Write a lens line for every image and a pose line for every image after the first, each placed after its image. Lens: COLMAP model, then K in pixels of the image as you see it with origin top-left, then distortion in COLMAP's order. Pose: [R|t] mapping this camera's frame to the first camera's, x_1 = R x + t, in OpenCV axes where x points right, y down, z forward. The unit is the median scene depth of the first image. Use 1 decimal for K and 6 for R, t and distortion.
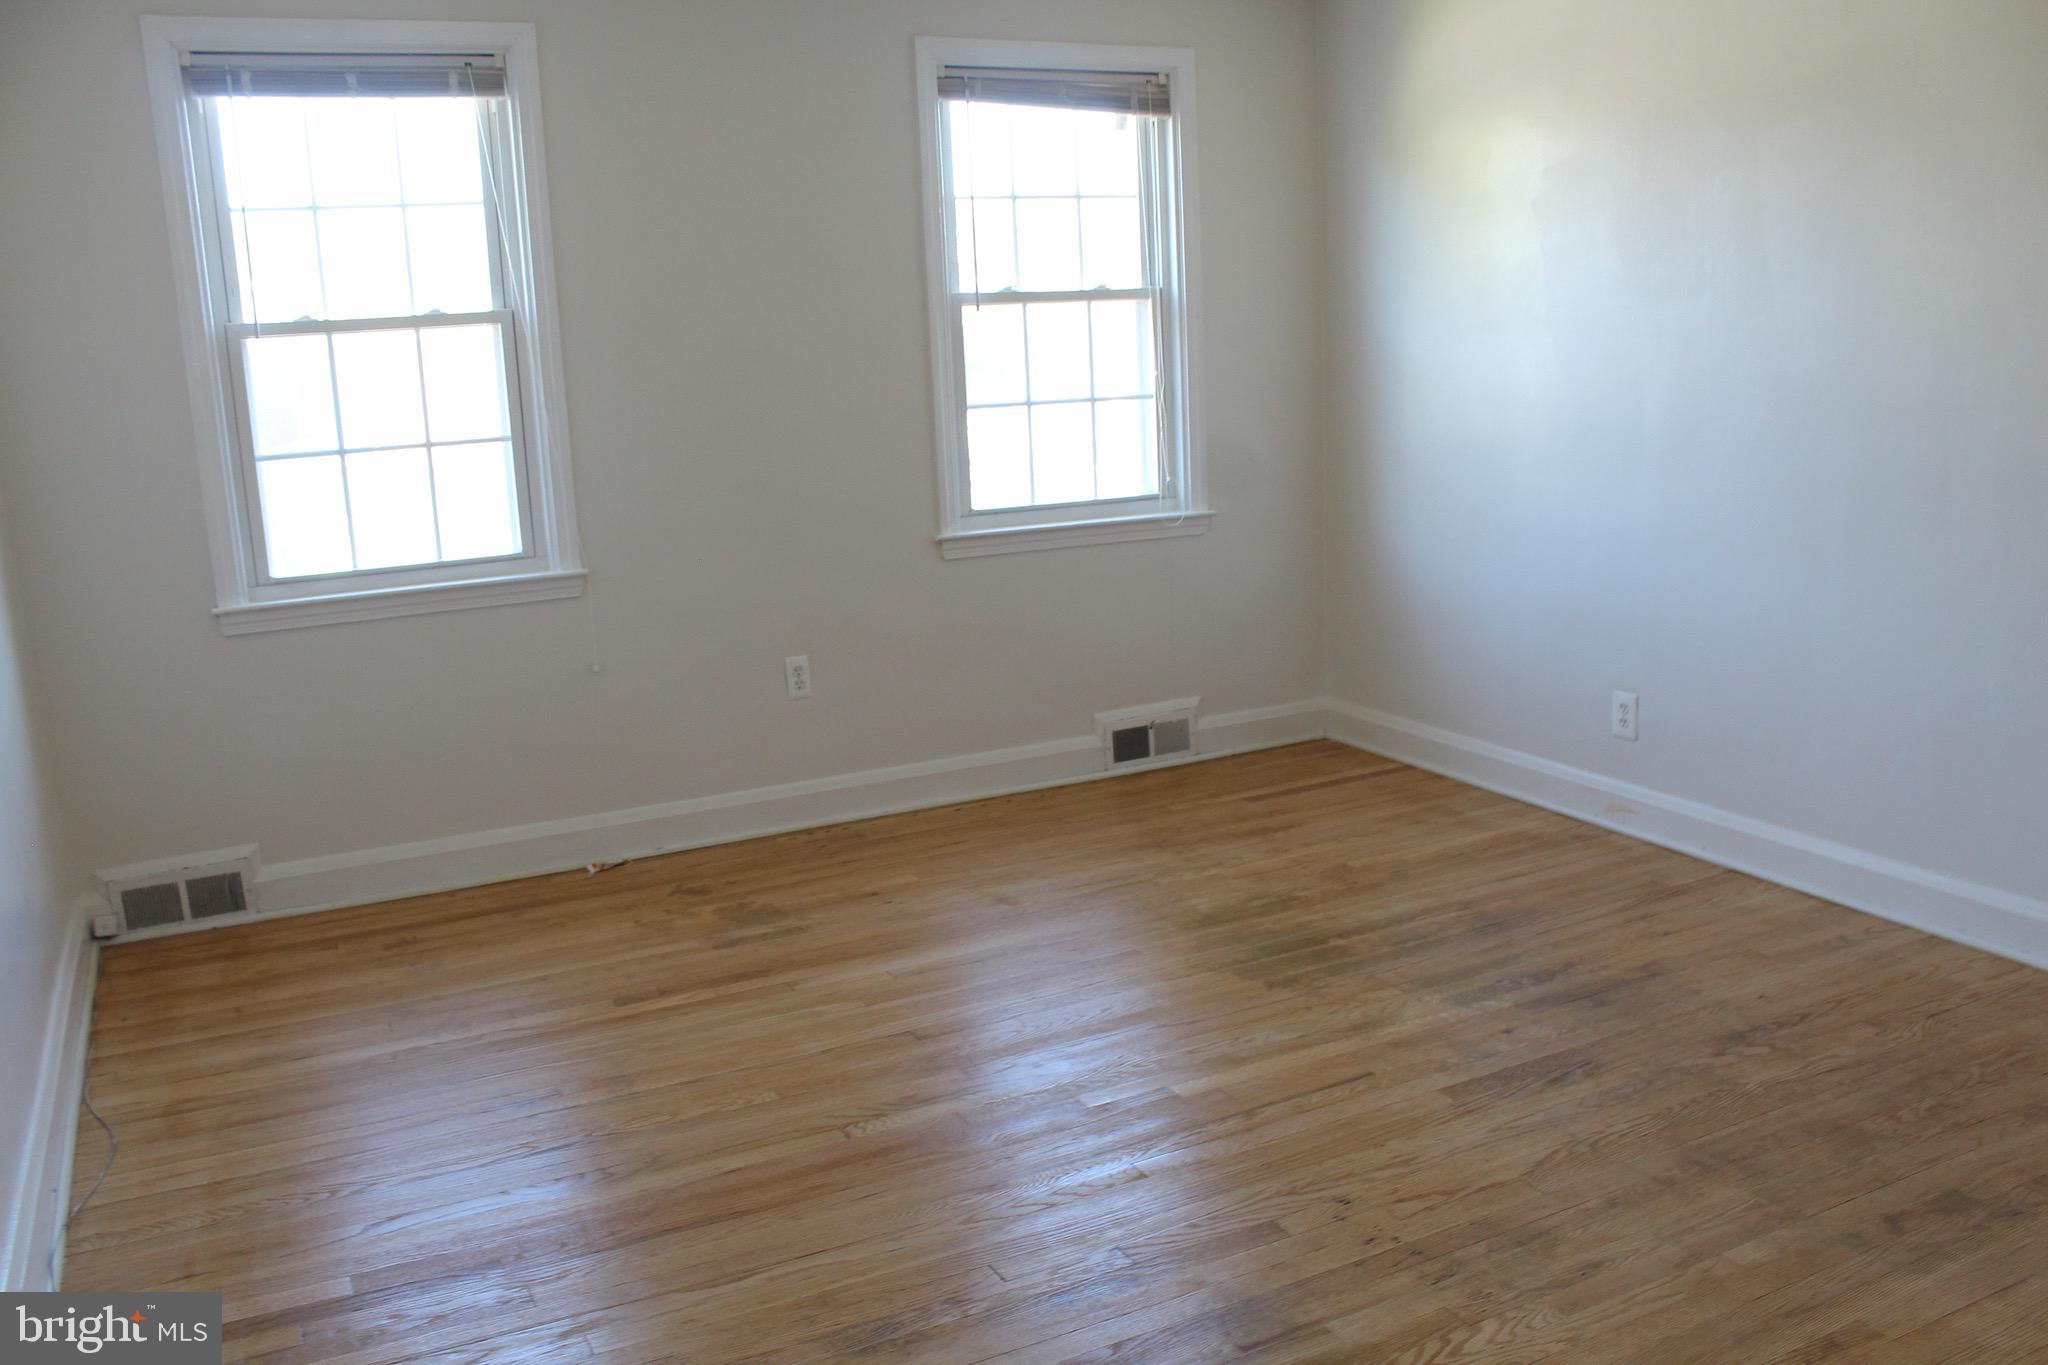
lens RADIAL K [[1724.4, 0, 1023.8], [0, 1724.4, 694.0], [0, 0, 1]] dist [-0.162214, 0.145306]
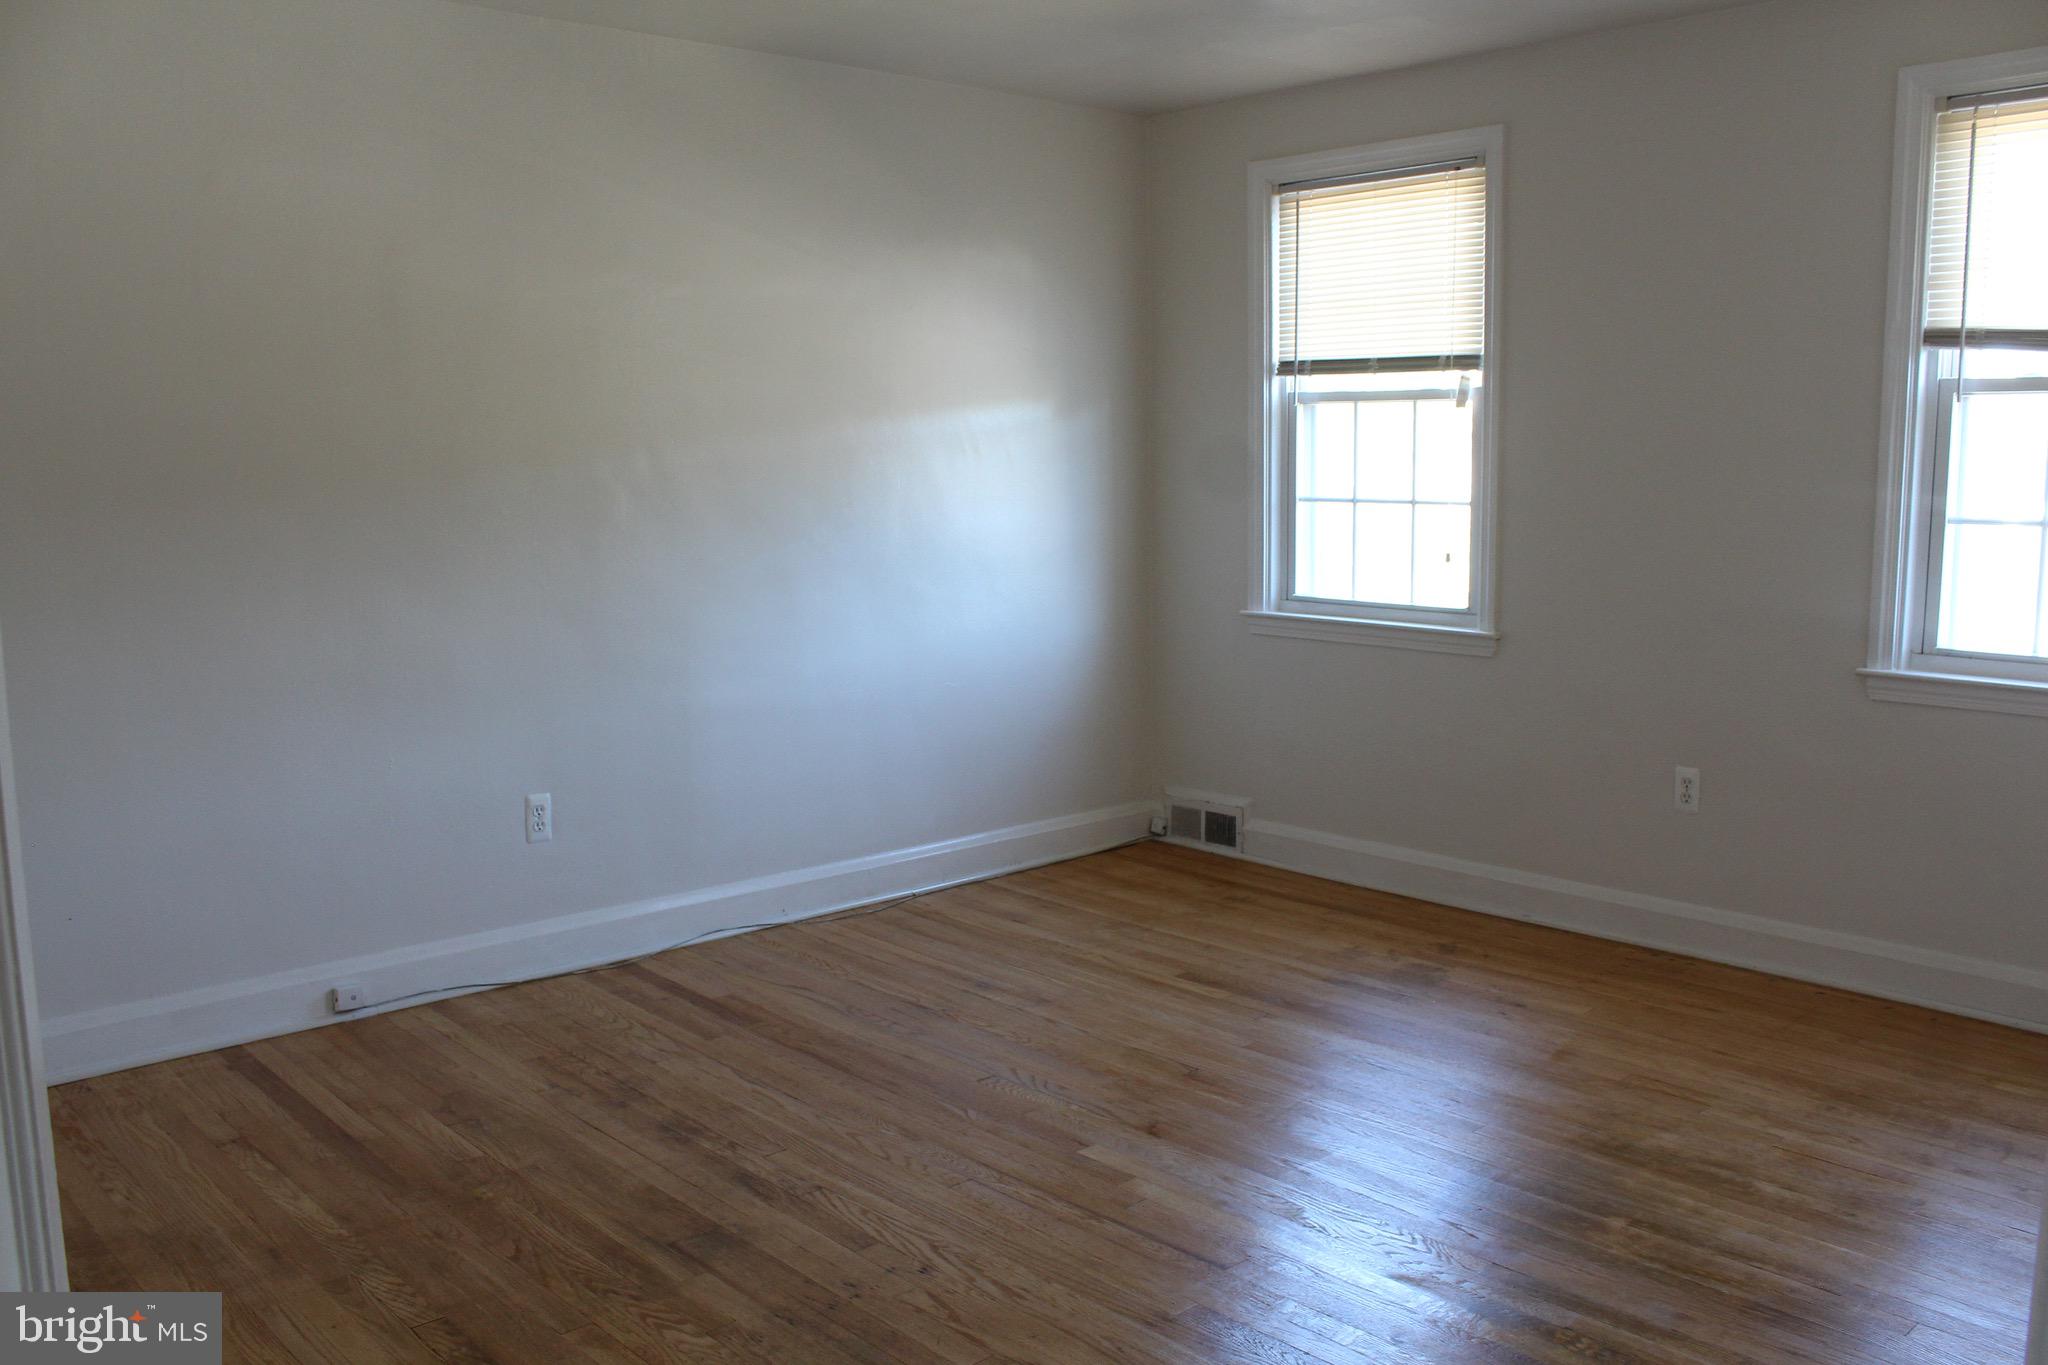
lens RADIAL K [[1724.4, 0, 1015.8], [0, 1724.4, 681.4], [0, 0, 1]] dist [-0.162214, 0.145306]
pose [[0.280475, 0.173985, -0.943961, 0.705422], [-0.203076, 0.971929, 0.118801, -0.115931], [0.938133, 0.158375, 0.307934, 0.427036]]
